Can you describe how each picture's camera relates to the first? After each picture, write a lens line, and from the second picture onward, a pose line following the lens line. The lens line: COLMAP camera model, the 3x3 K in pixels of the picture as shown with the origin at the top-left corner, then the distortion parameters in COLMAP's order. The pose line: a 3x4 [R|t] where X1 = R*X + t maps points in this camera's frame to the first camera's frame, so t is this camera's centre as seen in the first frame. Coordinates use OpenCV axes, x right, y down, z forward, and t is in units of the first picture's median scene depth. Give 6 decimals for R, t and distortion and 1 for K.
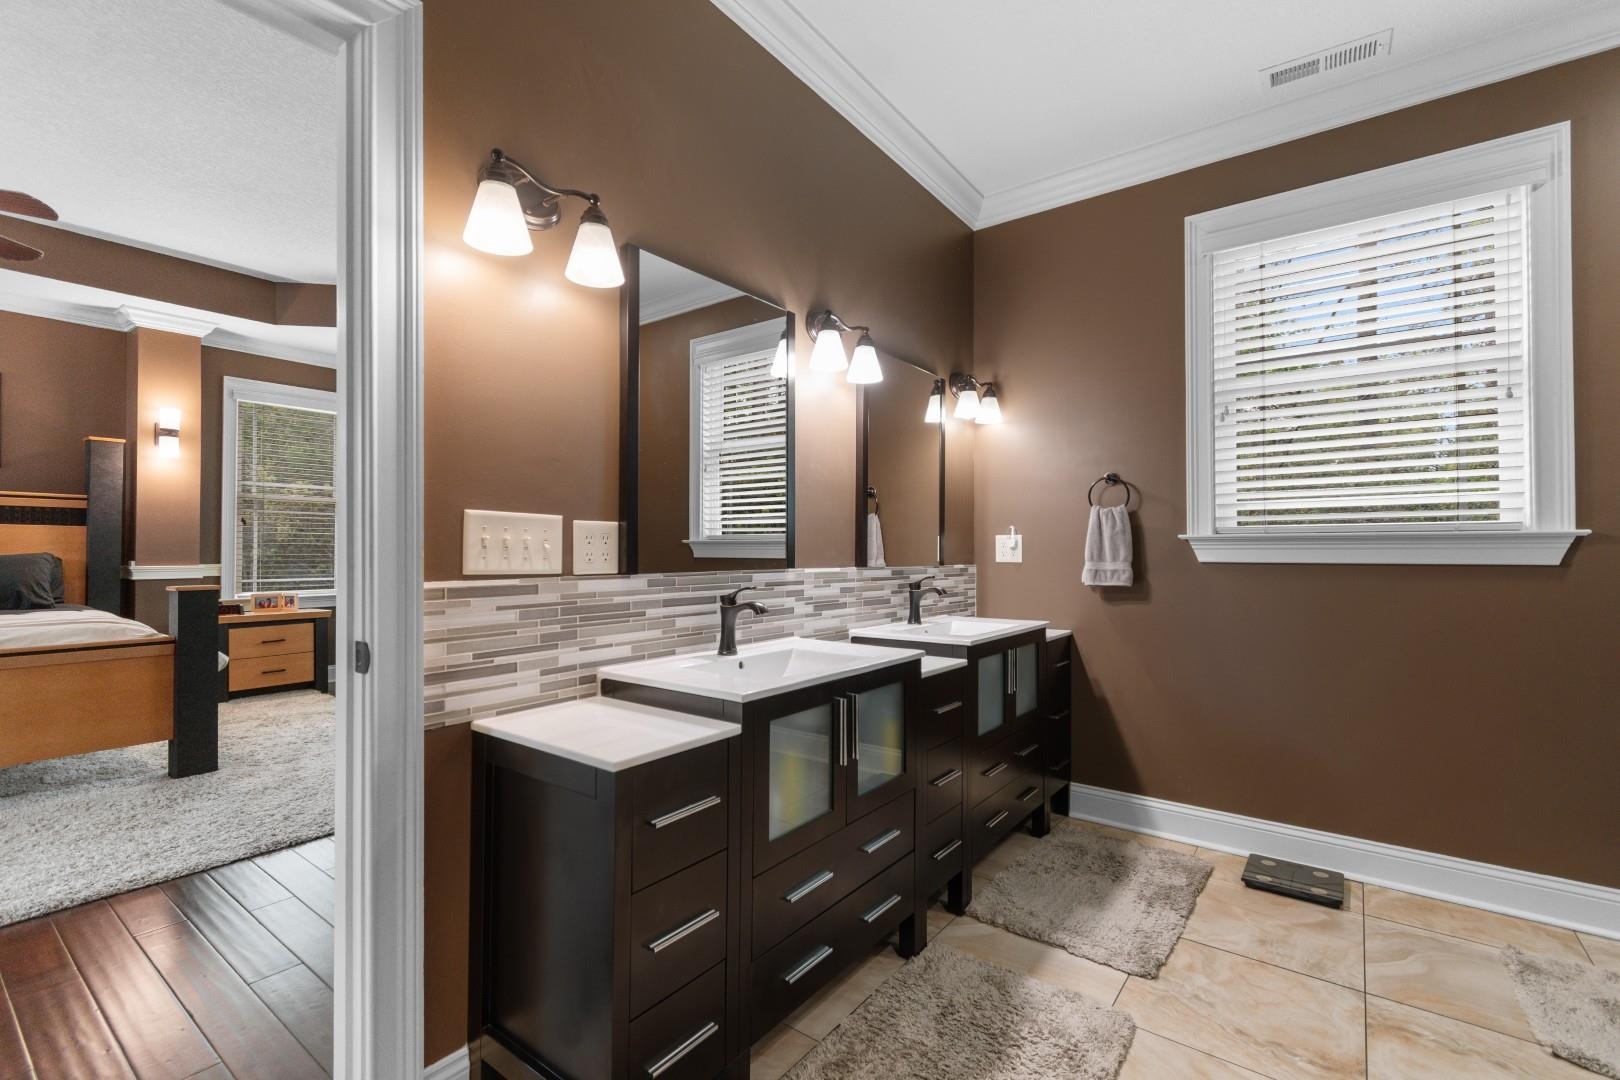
lens RADIAL K [[706.2, 0, 803.3], [0, 706.2, 543.0], [0, 0, 1]] dist [0.002044, 0.000447]
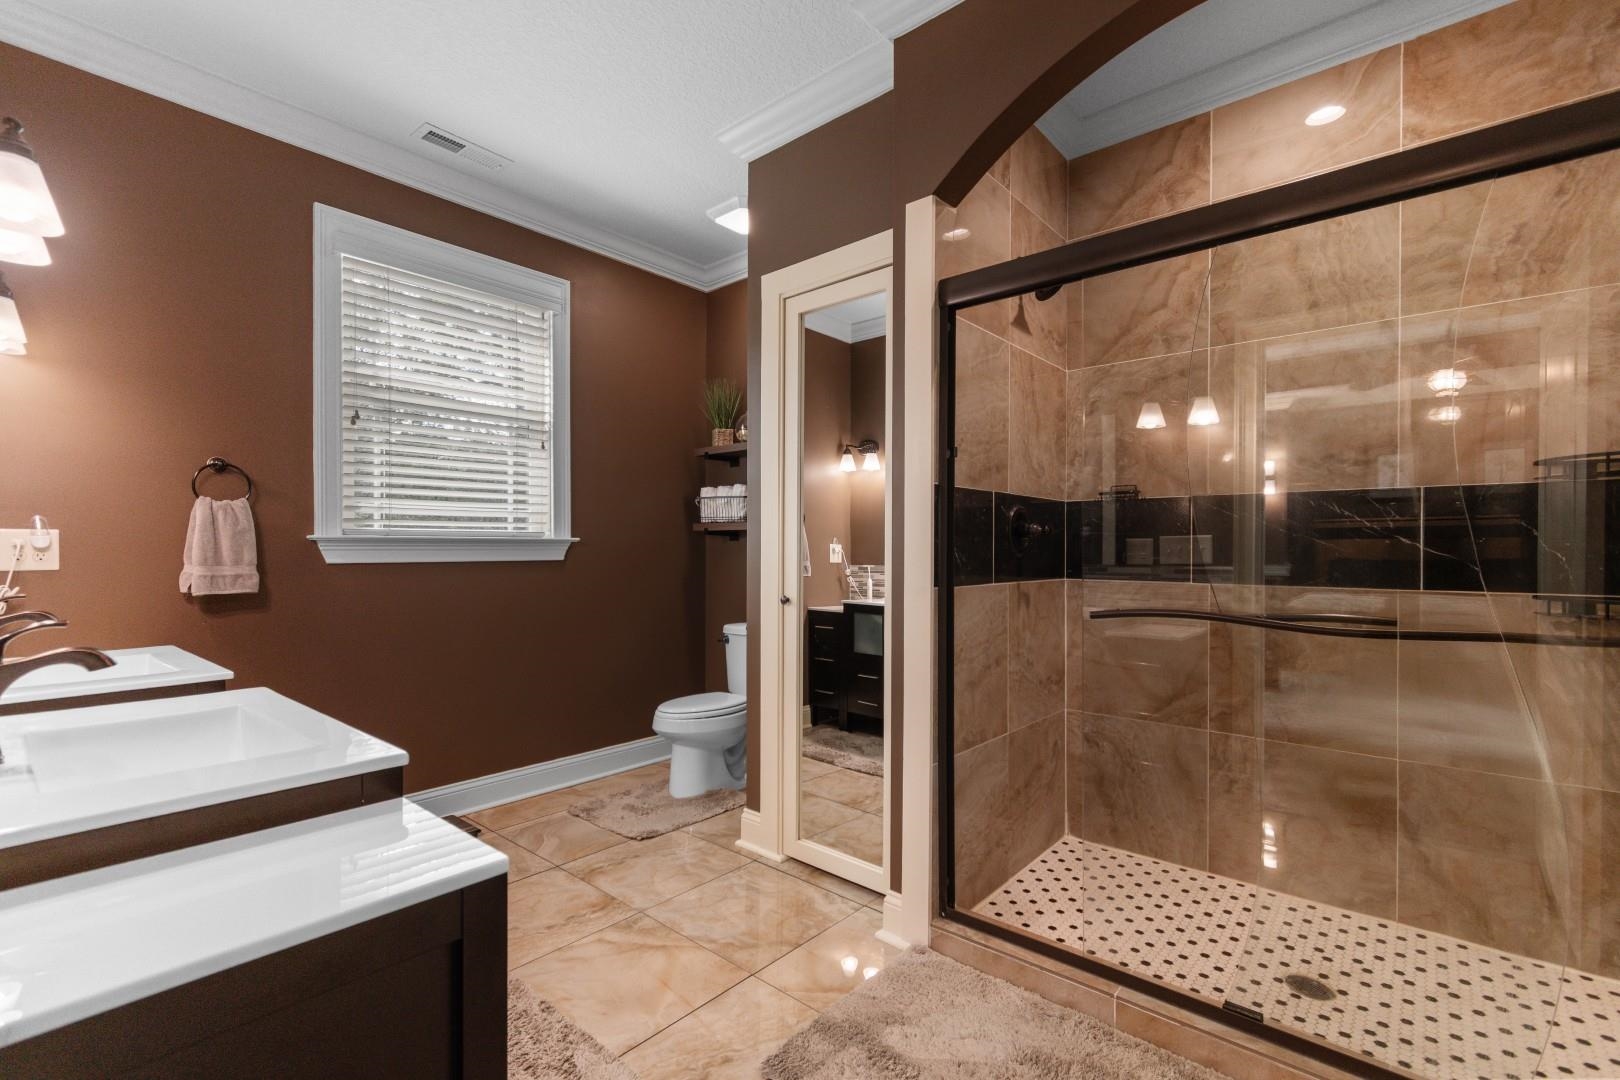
lens RADIAL K [[727.6, 0, 798.3], [0, 727.6, 552.1], [0, 0, 1]] dist [0.012779, 0.000354]
pose [[0.073731, -0.002564, 0.997275, -0.470901], [-0.008029, 0.999963, 0.003164, 0.003224], [-0.997246, -0.008240, 0.073708, 0.325442]]
